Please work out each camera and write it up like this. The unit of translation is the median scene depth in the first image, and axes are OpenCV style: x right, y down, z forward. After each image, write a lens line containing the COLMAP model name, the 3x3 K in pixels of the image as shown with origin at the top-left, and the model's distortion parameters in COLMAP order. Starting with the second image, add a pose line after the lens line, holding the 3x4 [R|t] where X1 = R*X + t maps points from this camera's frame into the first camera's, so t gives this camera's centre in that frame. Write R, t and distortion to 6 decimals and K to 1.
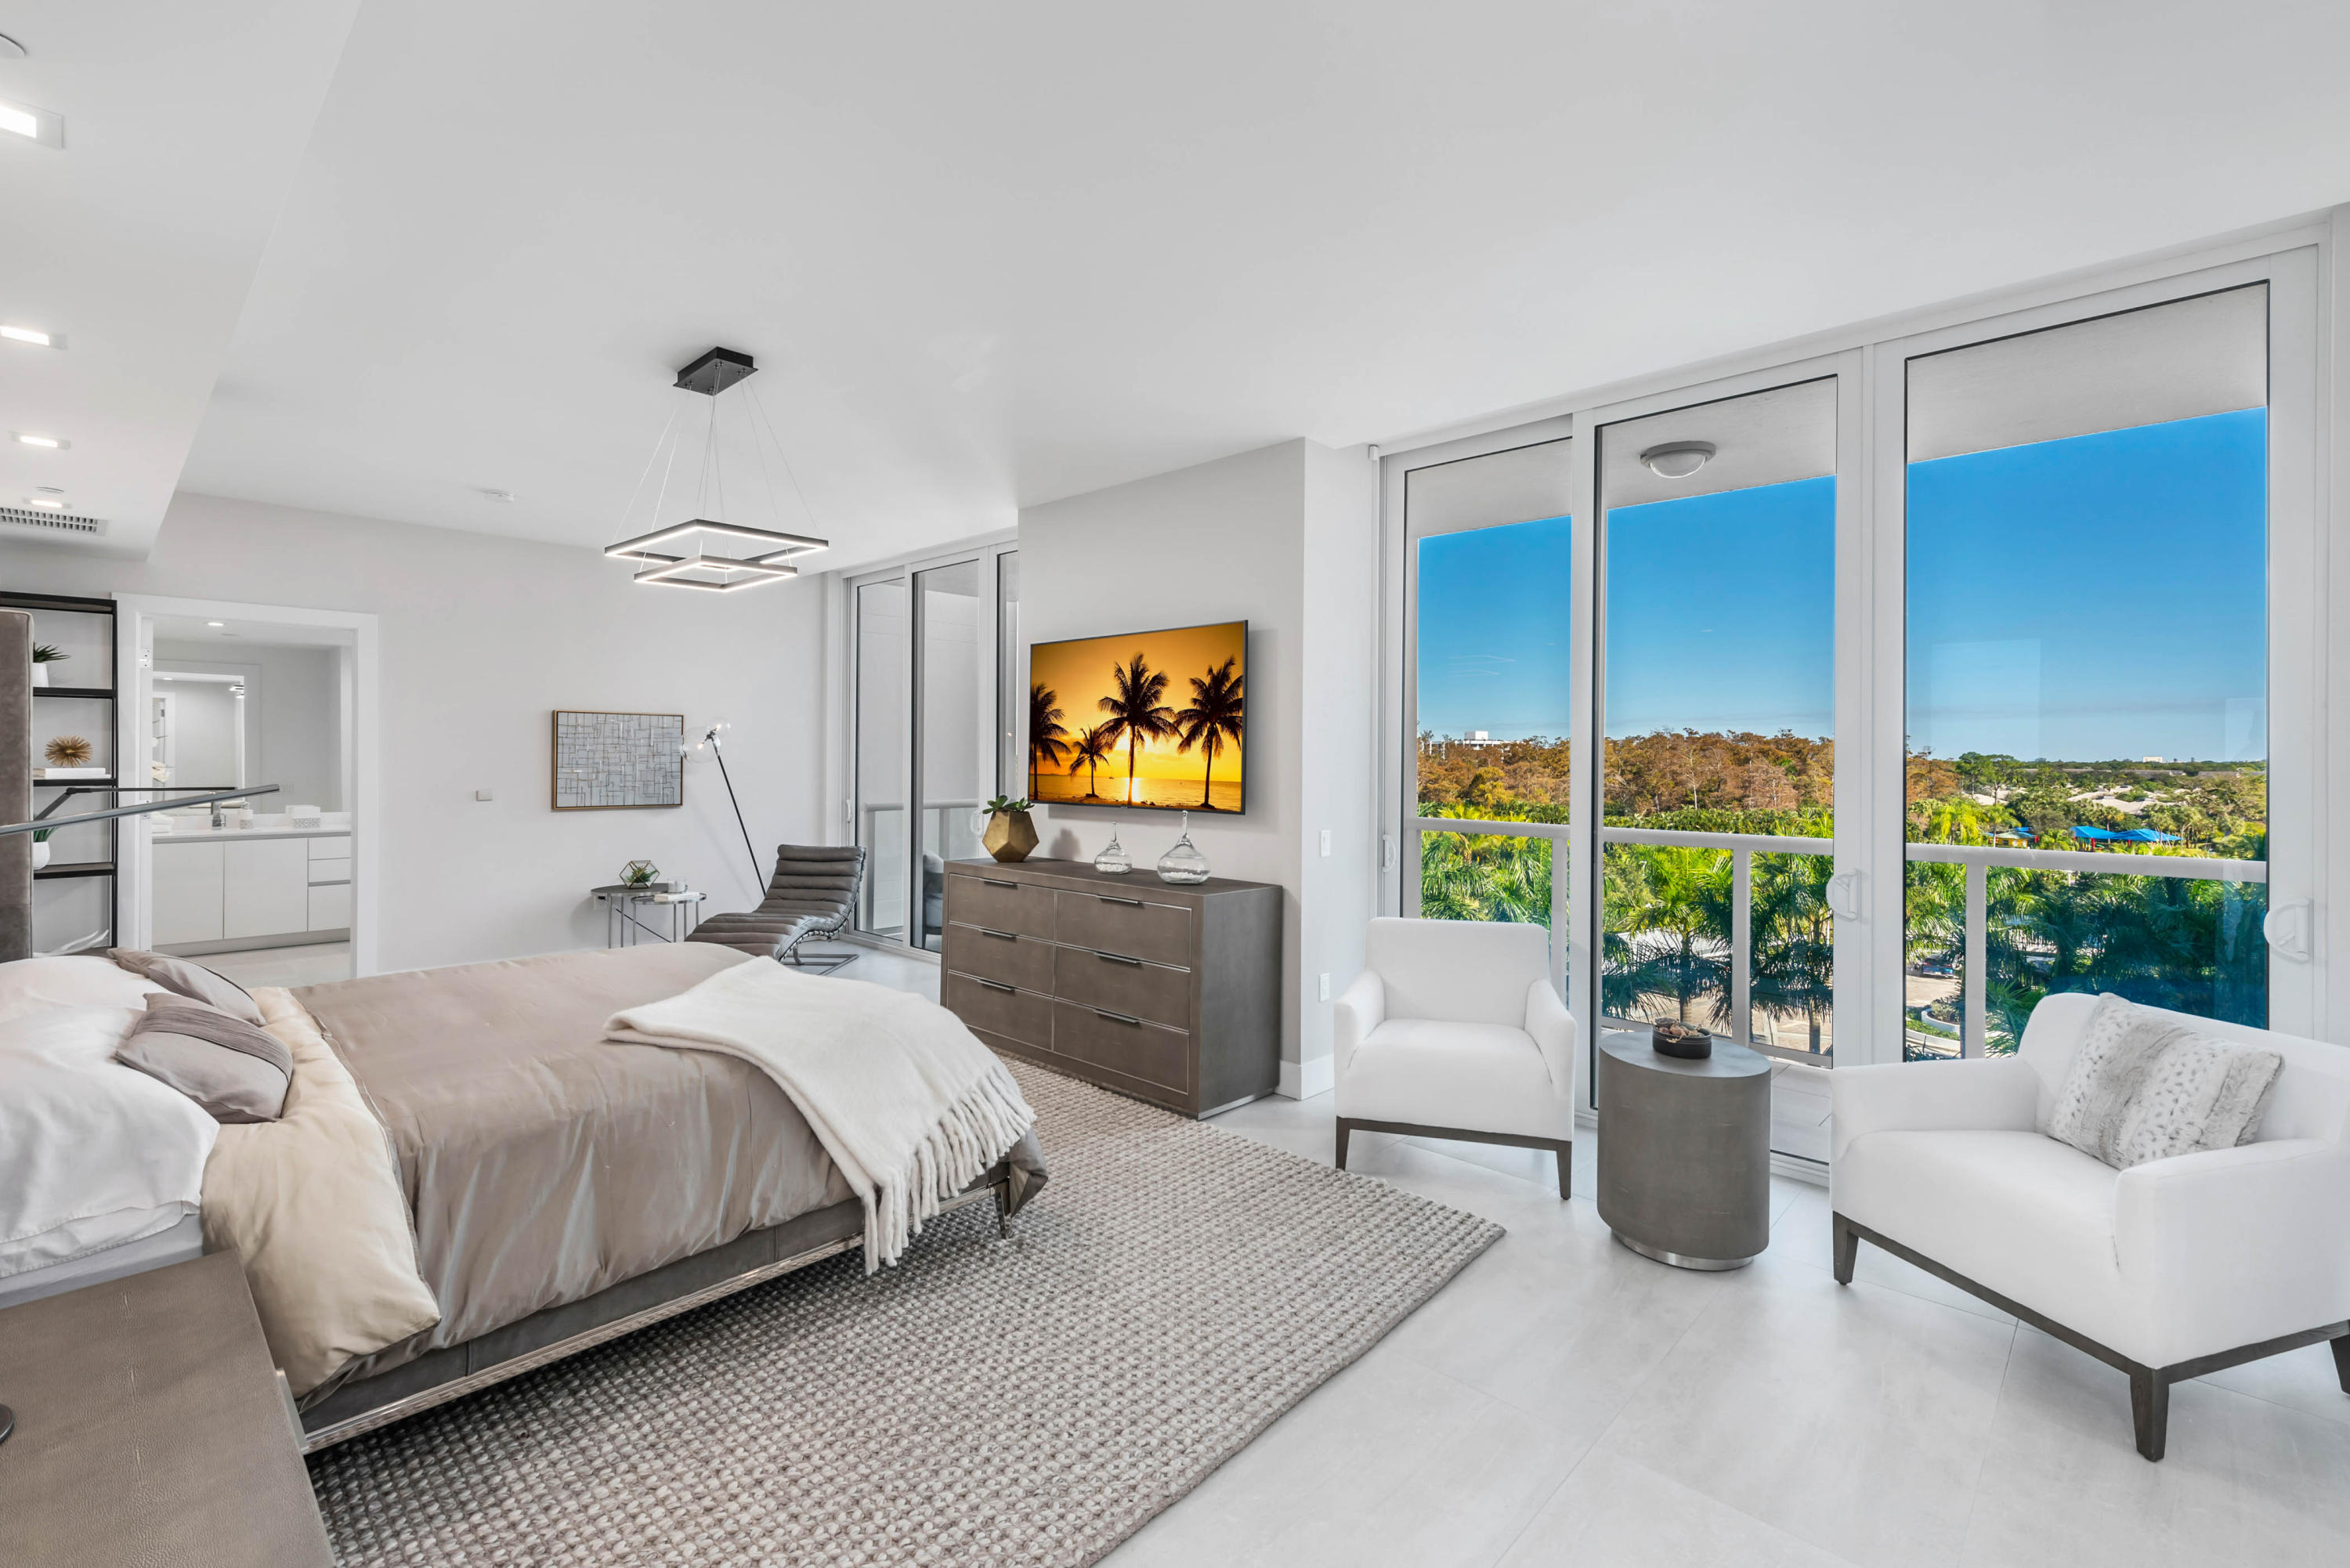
lens RADIAL K [[1033.6, 0, 1175.0], [0, 1033.6, 784.0], [0, 0, 1]] dist [-0.000116, -0.000017]
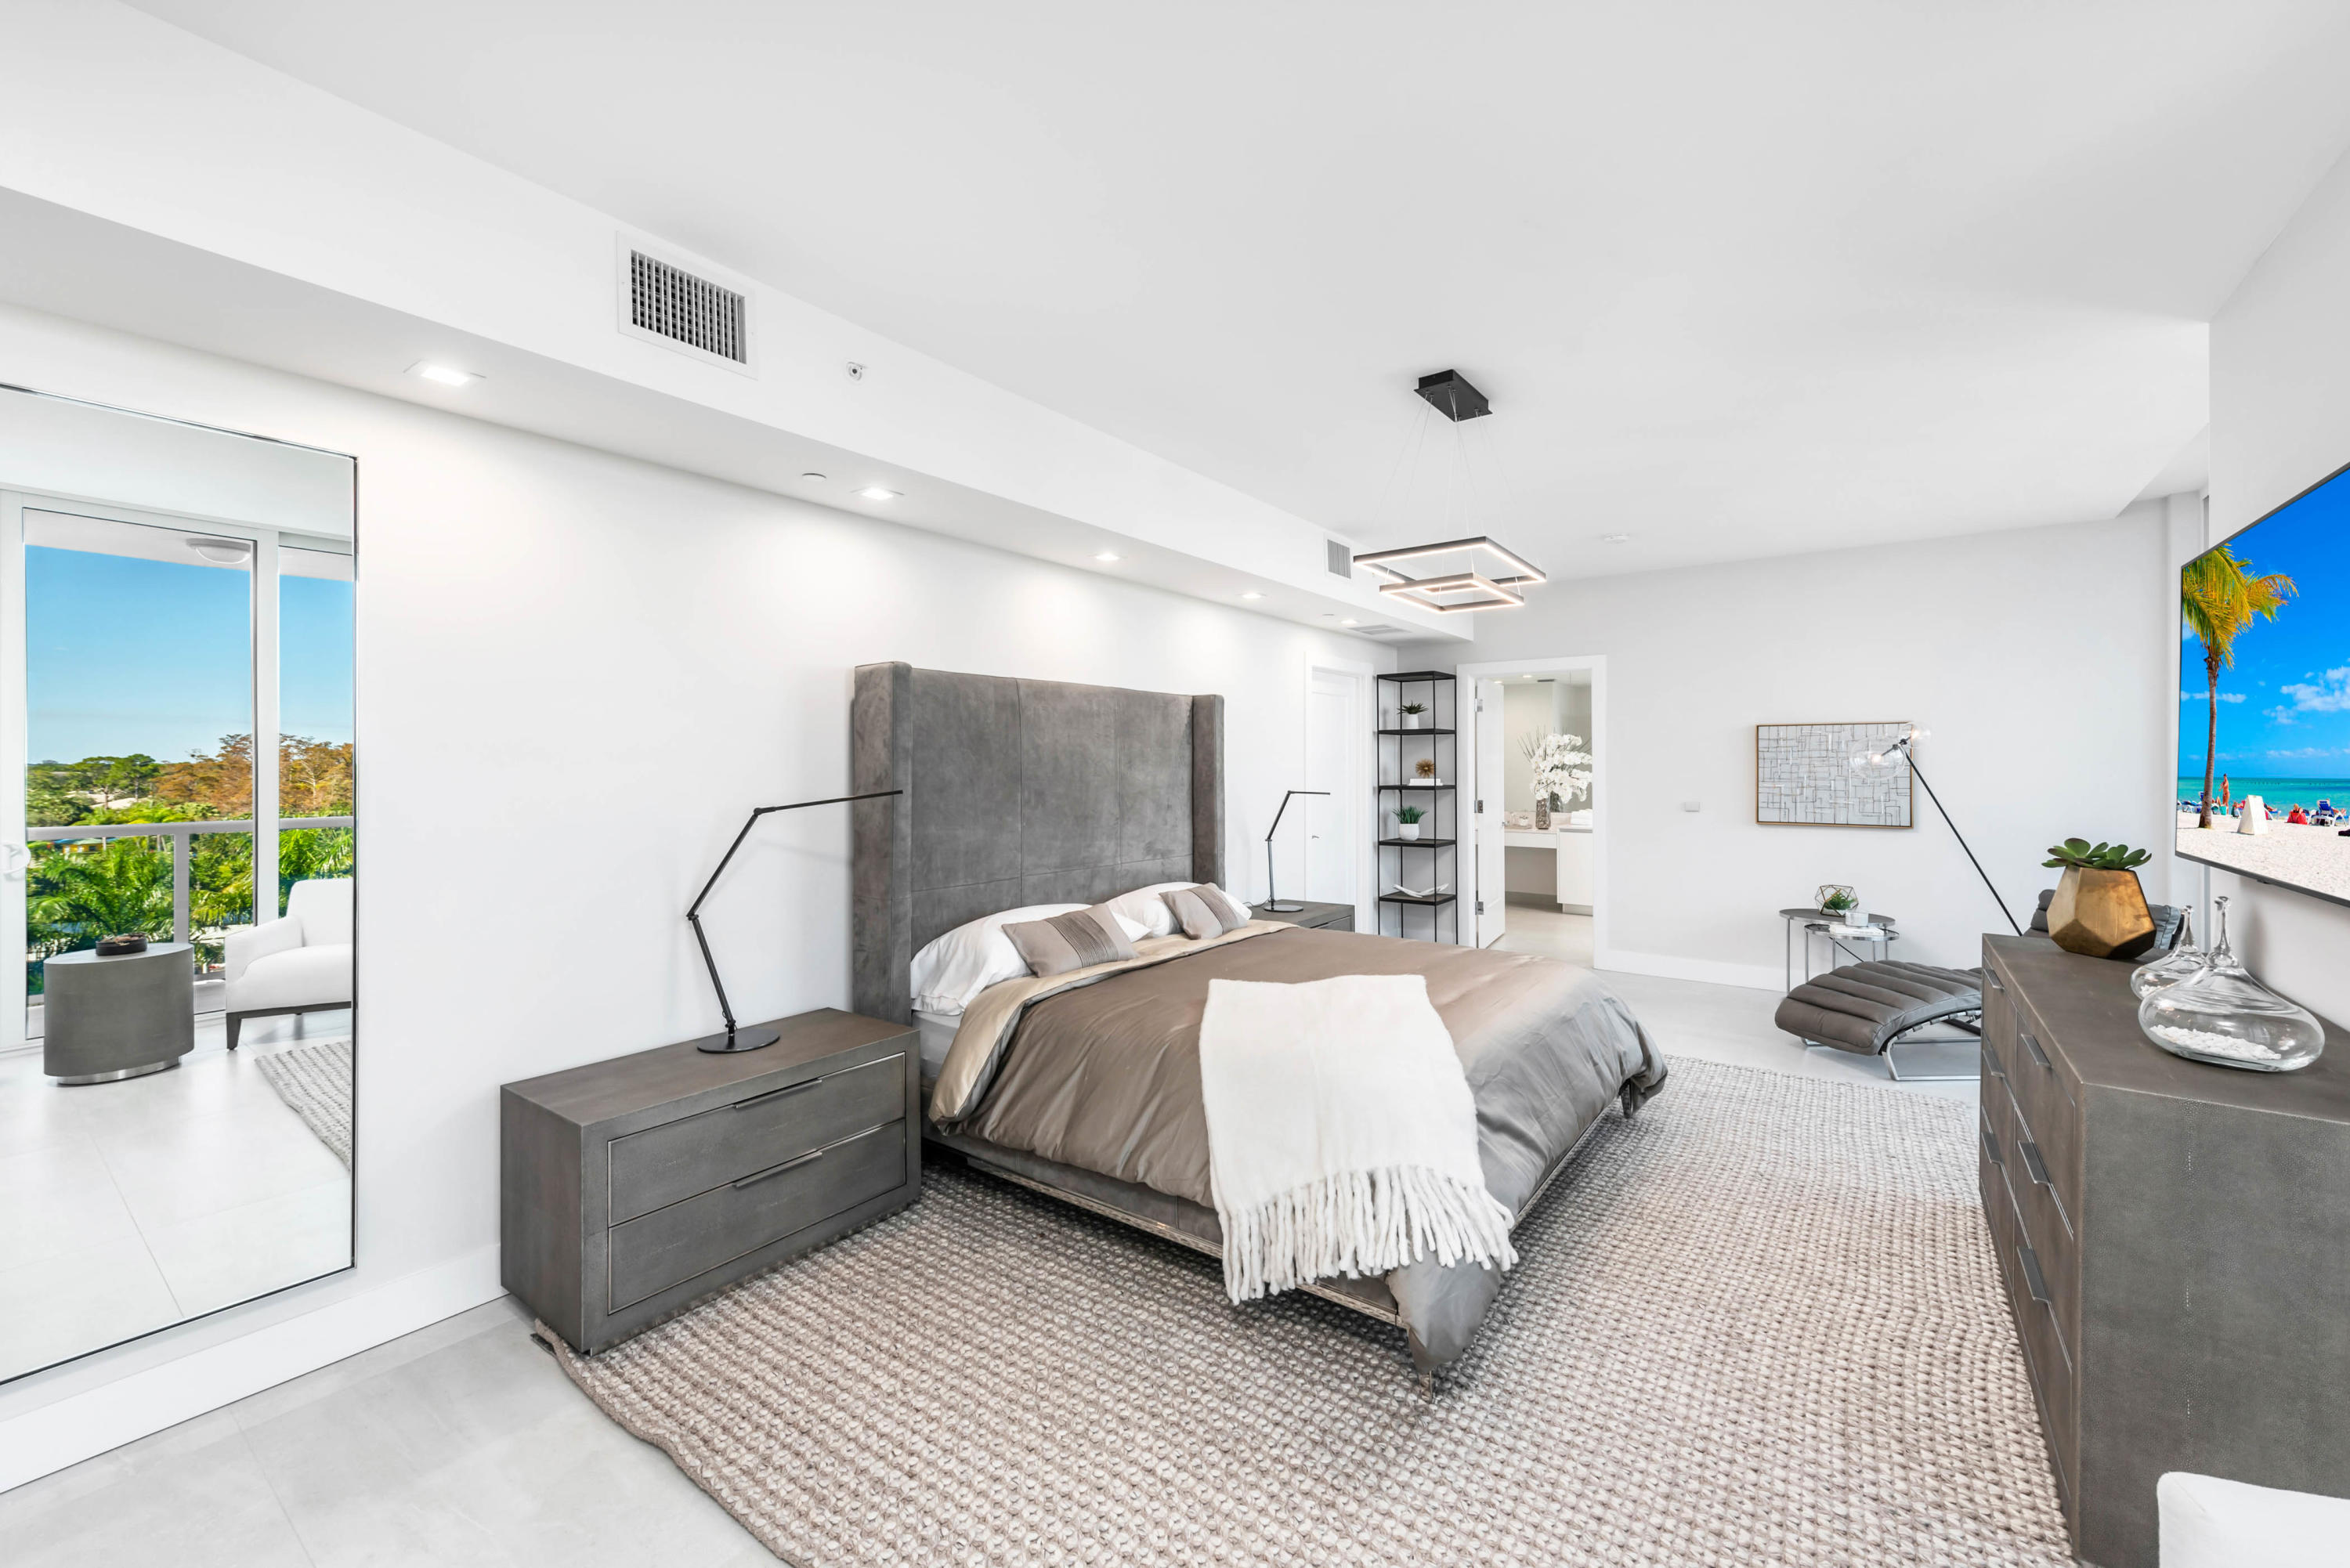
lens RADIAL K [[938.7, 0, 1175.0], [0, 938.7, 784.0], [0, 0, 1]] dist [0.000034, -0.000007]
pose [[0.120172, 0.014302, -0.992650, 0.267029], [-0.021325, 0.999703, 0.011822, -0.014181], [0.992524, 0.019747, 0.120442, 0.373682]]
